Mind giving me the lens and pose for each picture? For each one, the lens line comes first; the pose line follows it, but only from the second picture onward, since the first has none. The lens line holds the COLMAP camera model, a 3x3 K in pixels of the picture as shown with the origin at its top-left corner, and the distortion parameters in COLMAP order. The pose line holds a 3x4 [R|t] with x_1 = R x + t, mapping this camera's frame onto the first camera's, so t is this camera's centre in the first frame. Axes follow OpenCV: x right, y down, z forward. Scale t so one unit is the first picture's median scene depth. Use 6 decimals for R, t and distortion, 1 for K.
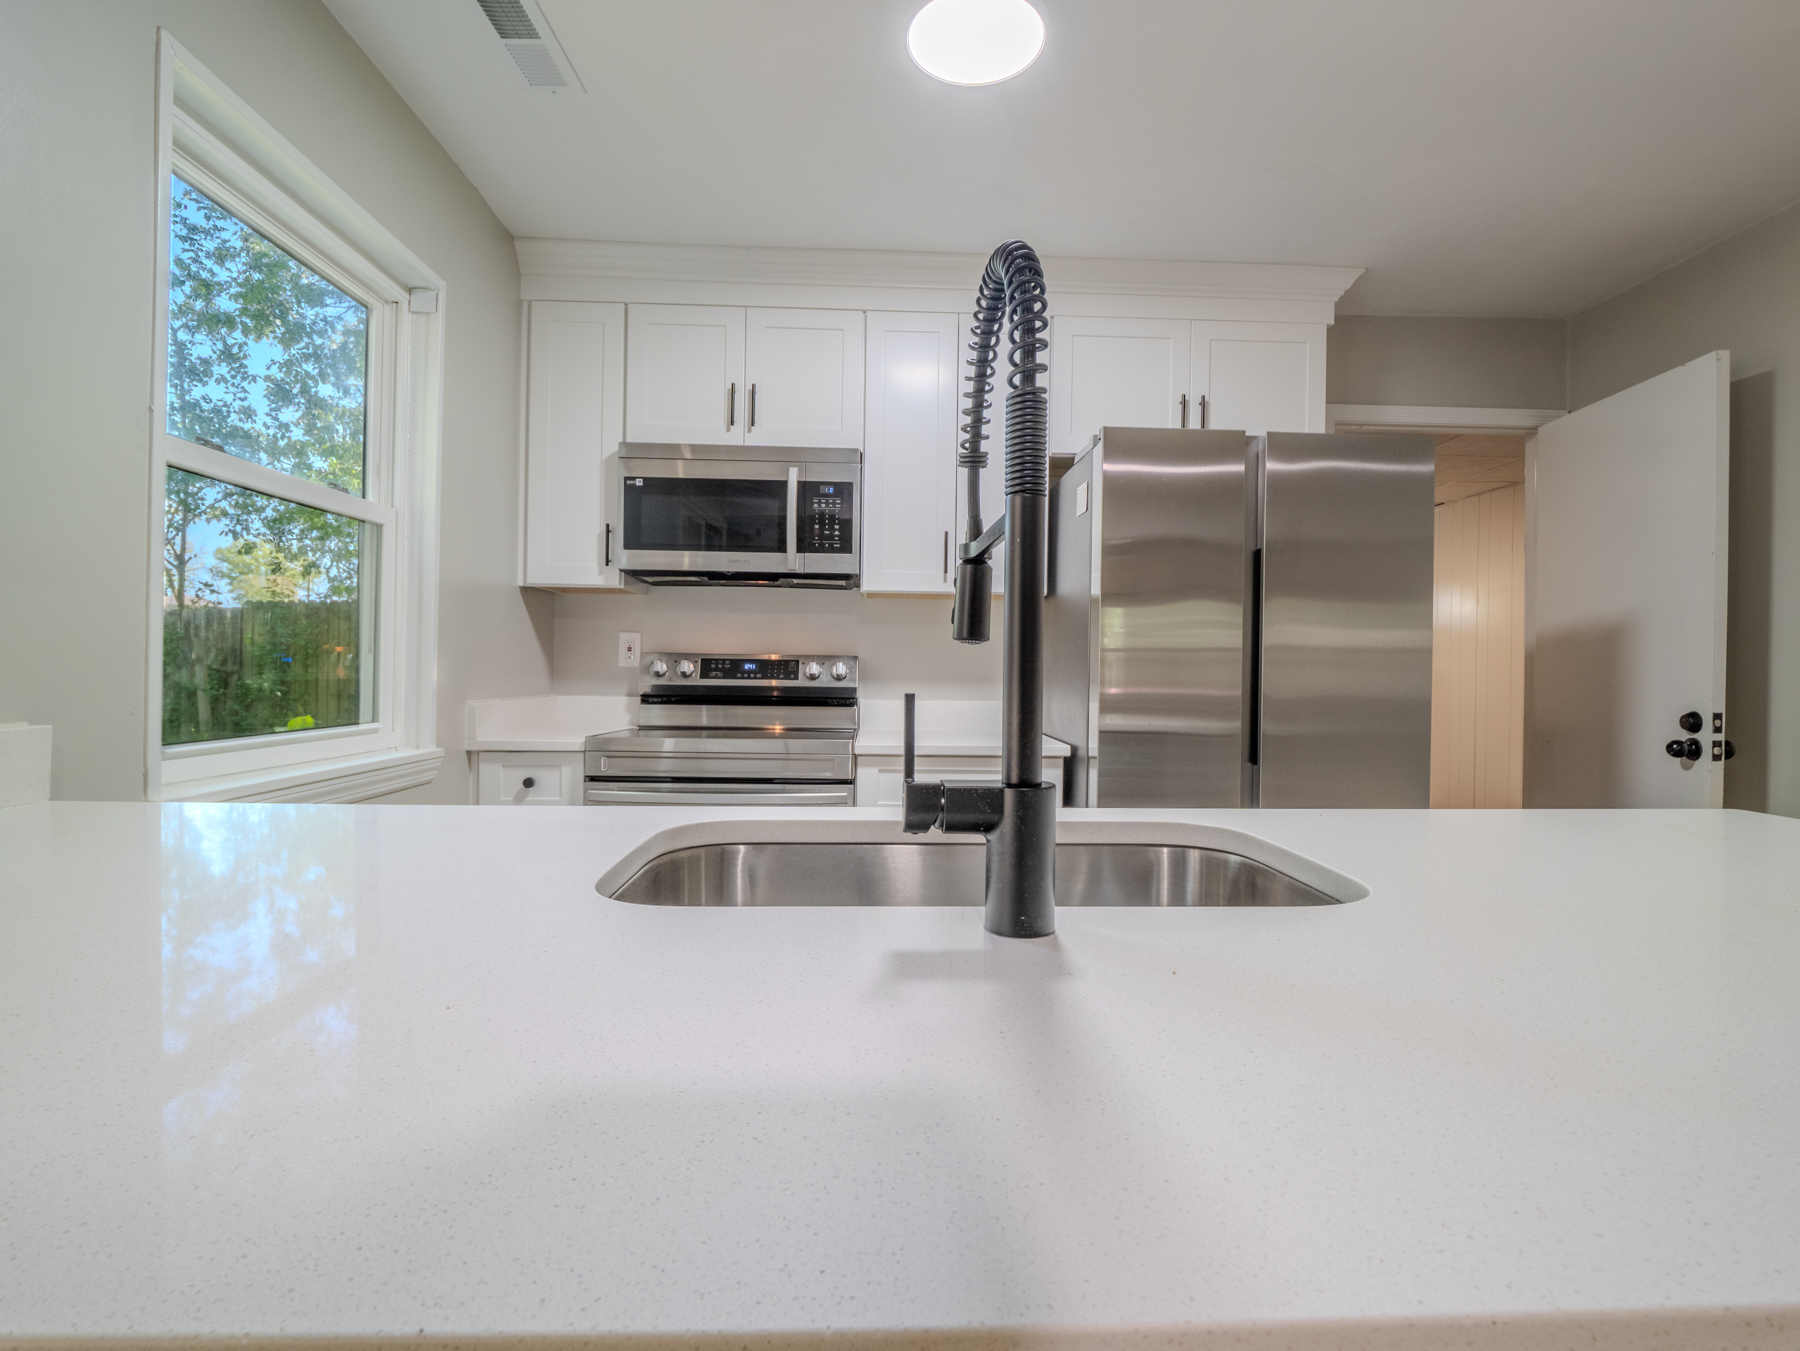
lens RADIAL K [[872.8, 0, 900.0], [0, 872.8, 675.5], [0, 0, 1]] dist [-0.001126, -0.008245]
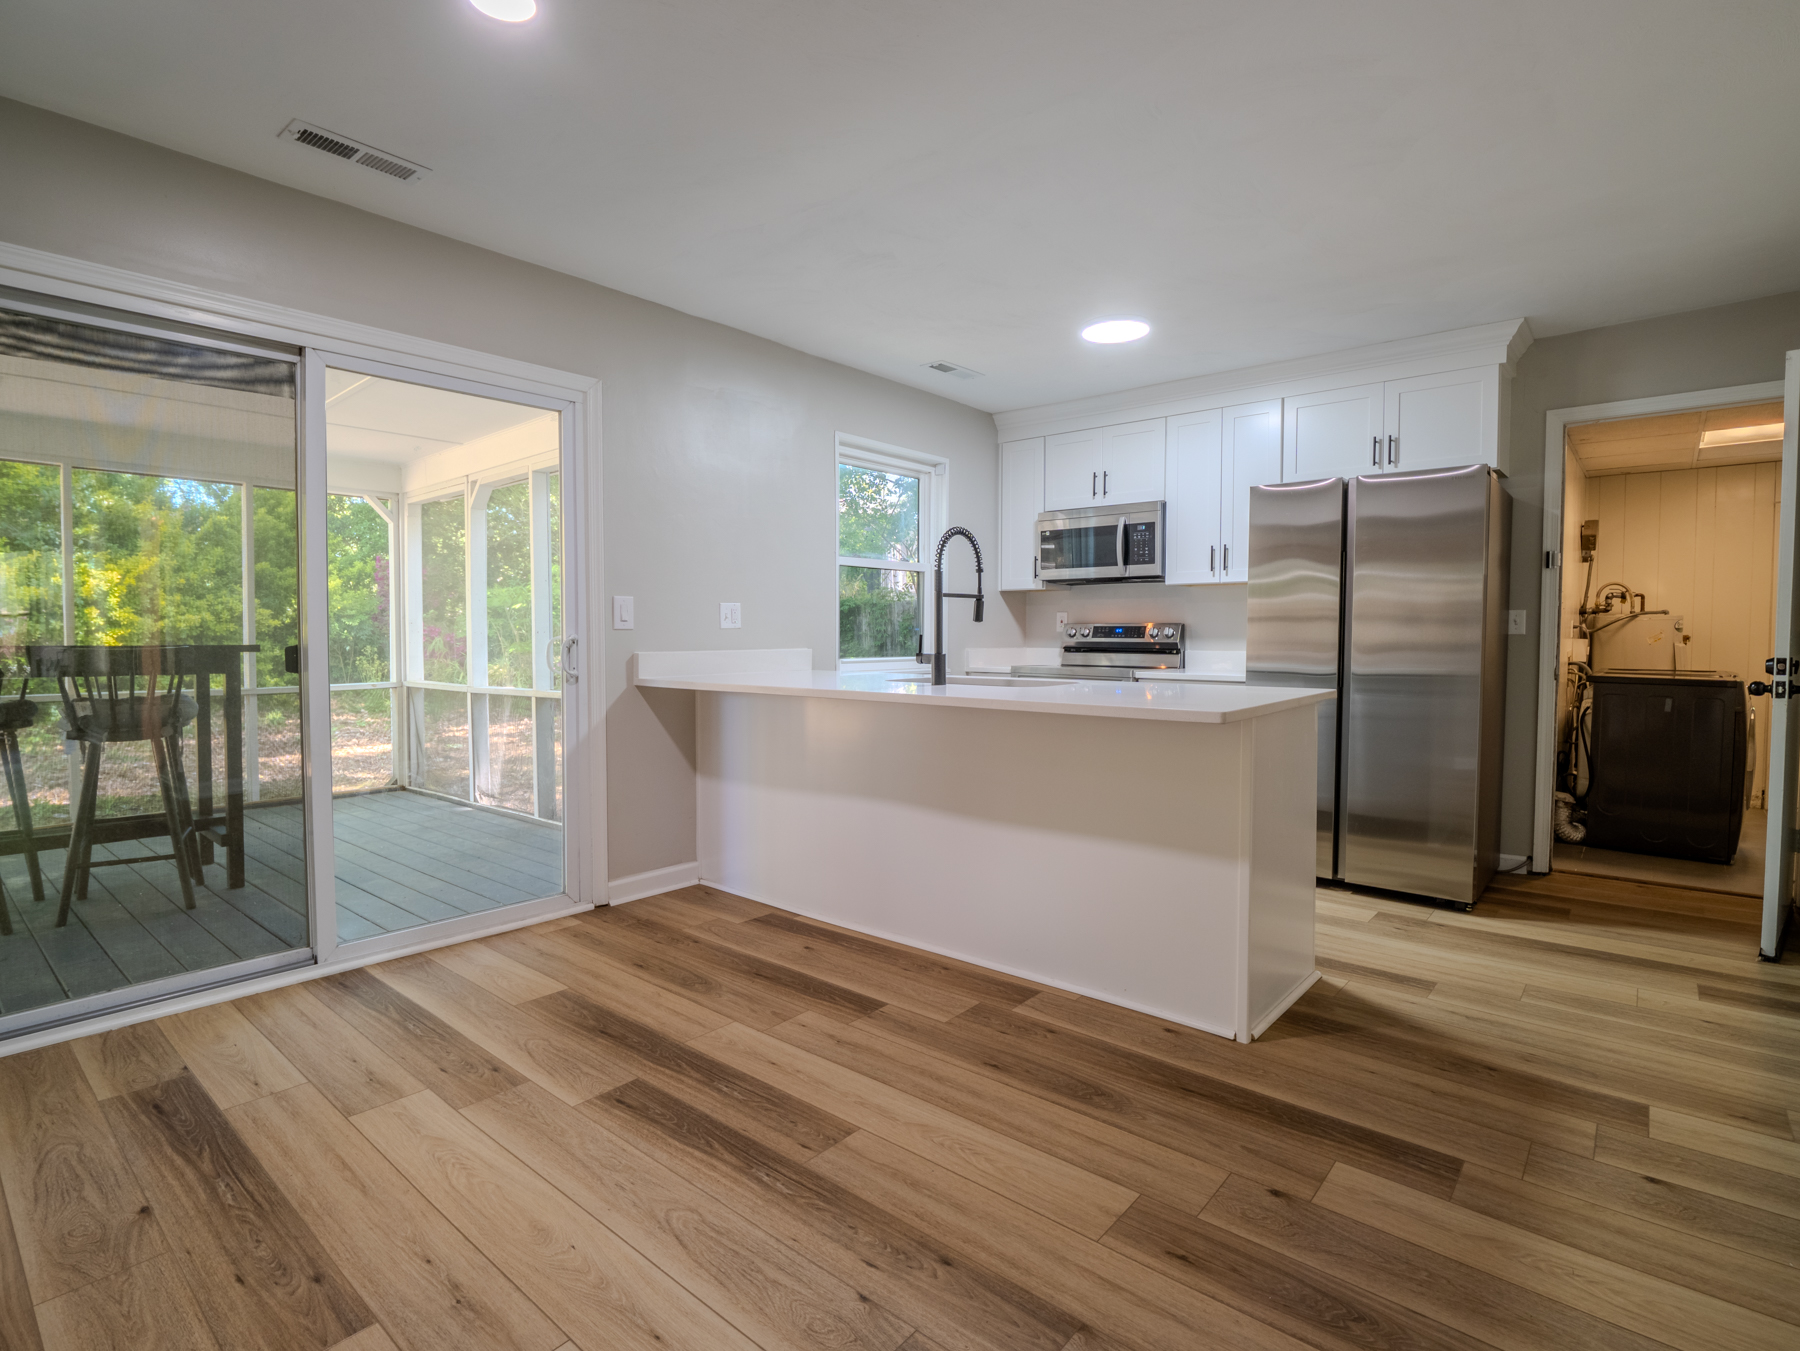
lens RADIAL K [[872.8, 0, 900.0], [0, 872.8, 675.5], [0, 0, 1]] dist [-0.001126, -0.008245]
pose [[0.736298, 0.021146, -0.676327, 0.729586], [0.003282, 0.999388, 0.034820, 0.018540], [0.676650, -0.027858, 0.735778, -0.595955]]
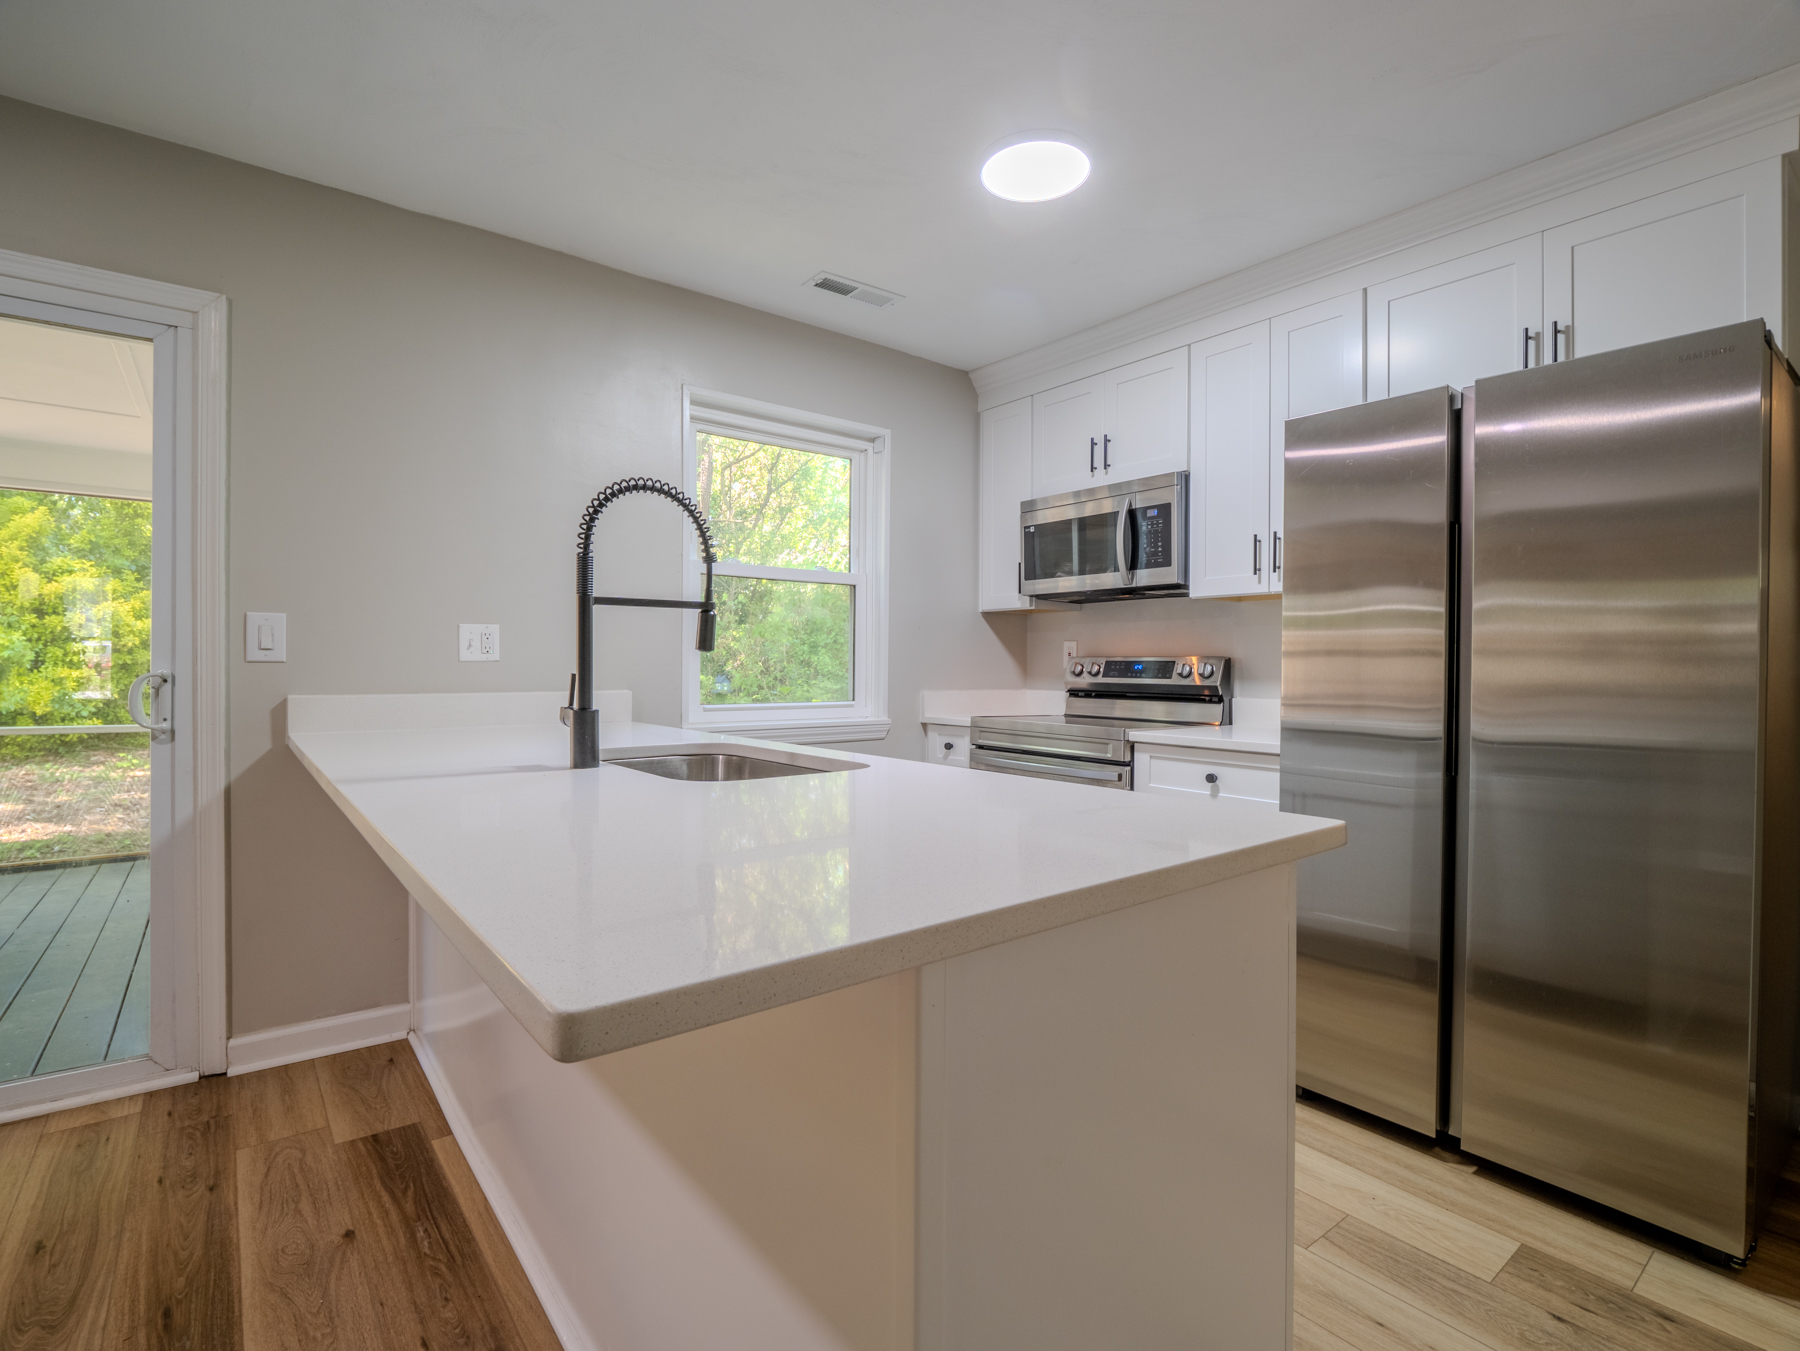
lens RADIAL K [[852.4, 0, 899.5], [0, 852.4, 677.8], [0, 0, 1]] dist [-0.016163, -0.000661]
pose [[0.593205, 0.002503, -0.805048, 0.612499], [-0.005596, 0.999984, -0.001014, 0.007544], [0.805032, 0.005106, 0.593209, 0.066741]]
